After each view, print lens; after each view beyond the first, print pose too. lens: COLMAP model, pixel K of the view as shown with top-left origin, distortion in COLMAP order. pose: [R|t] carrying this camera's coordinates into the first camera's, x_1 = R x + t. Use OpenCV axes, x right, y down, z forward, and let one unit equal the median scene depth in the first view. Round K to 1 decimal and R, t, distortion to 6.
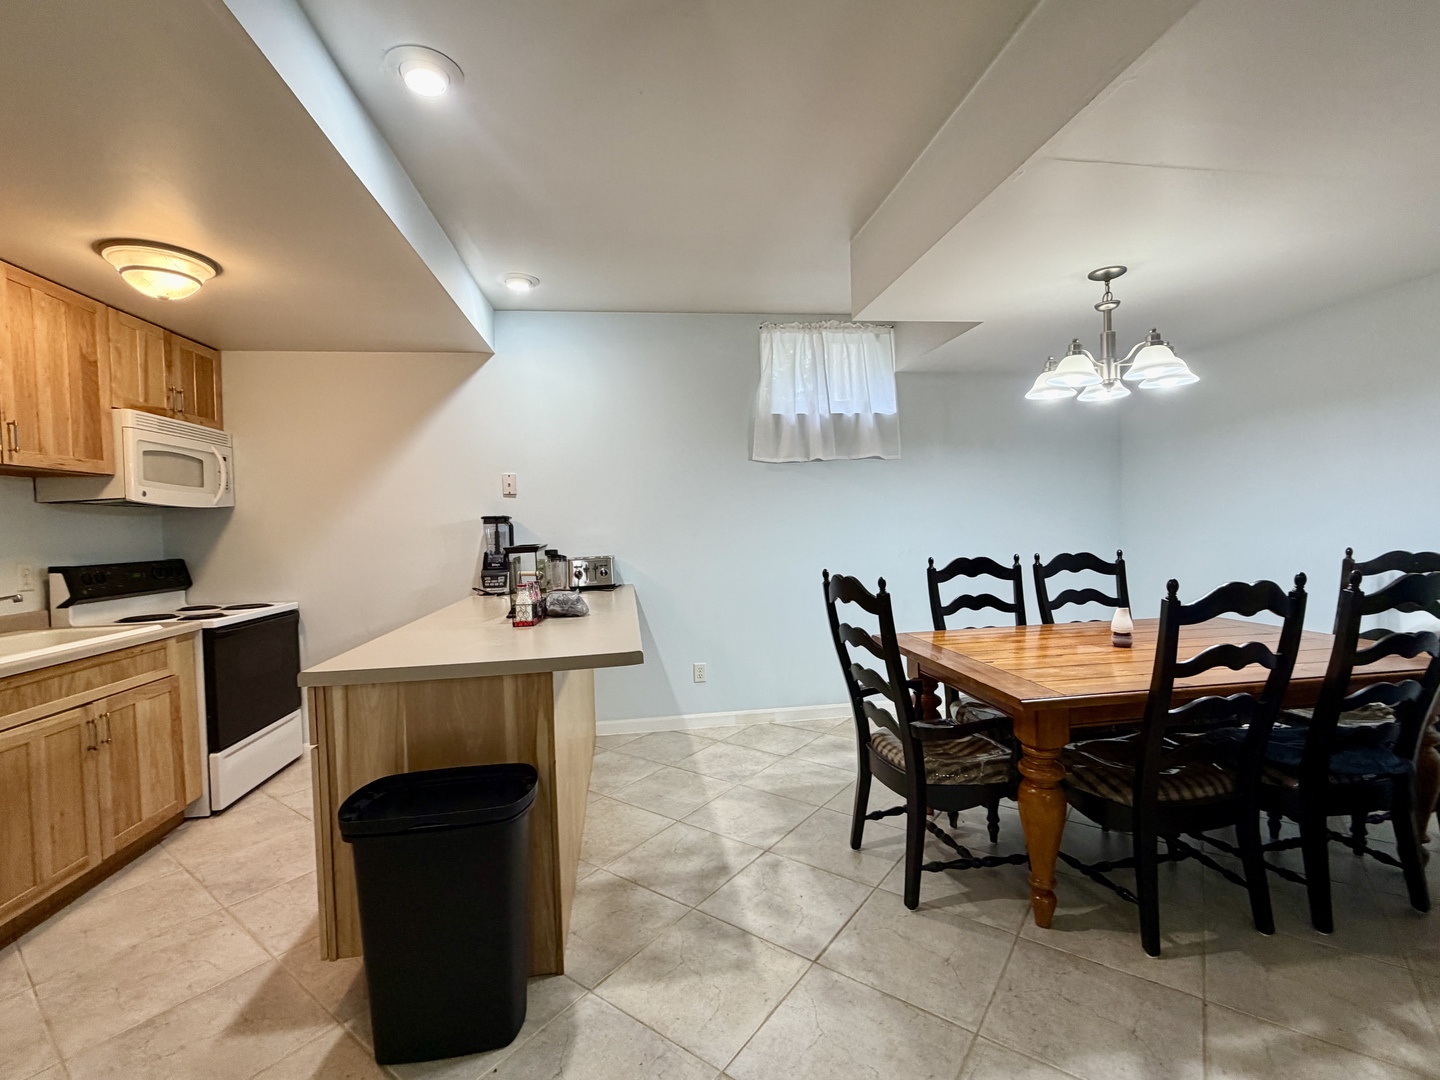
lens RADIAL K [[642.3, 0, 720.0], [0, 642.3, 540.0], [0, 0, 1]] dist [-0.003206, -0.000270]
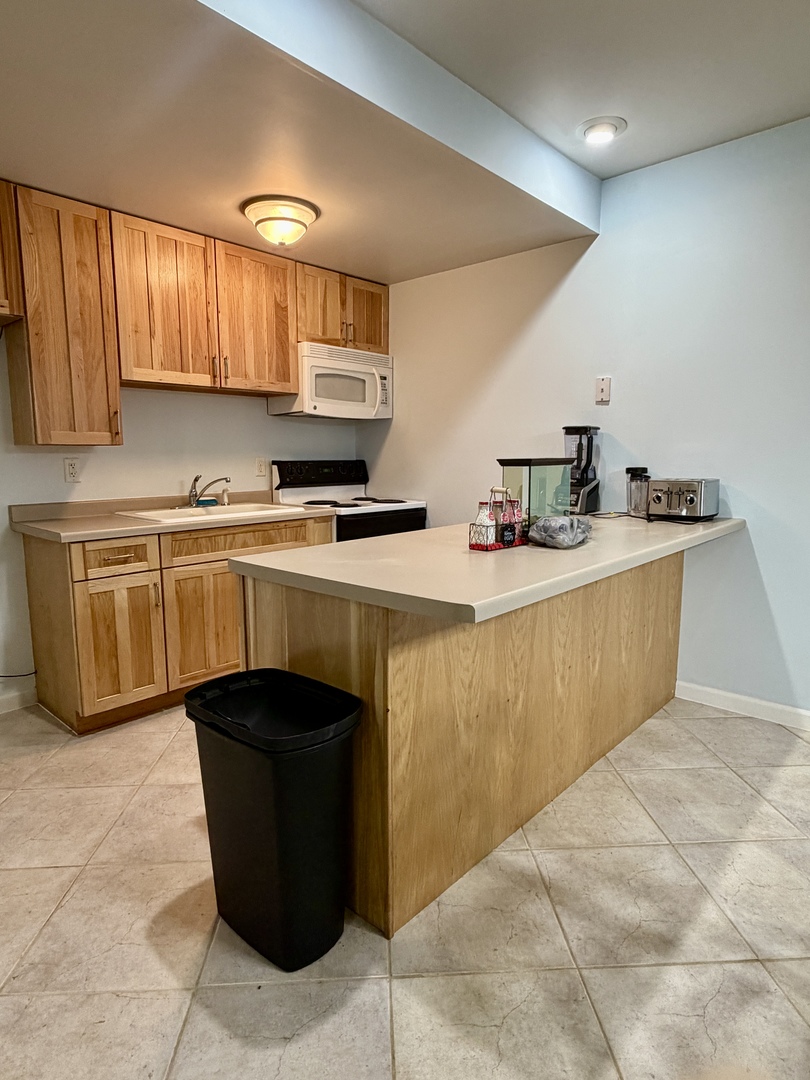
lens RADIAL K [[618.1, 0, 405.0], [0, 618.1, 540.0], [0, 0, 1]] dist [-0.003761, 0.000363]
pose [[0.636890, 0.138434, -0.758424, 0.224692], [-0.037809, 0.988172, 0.148619, 0.000659], [0.770027, -0.065978, 0.634590, 0.334857]]
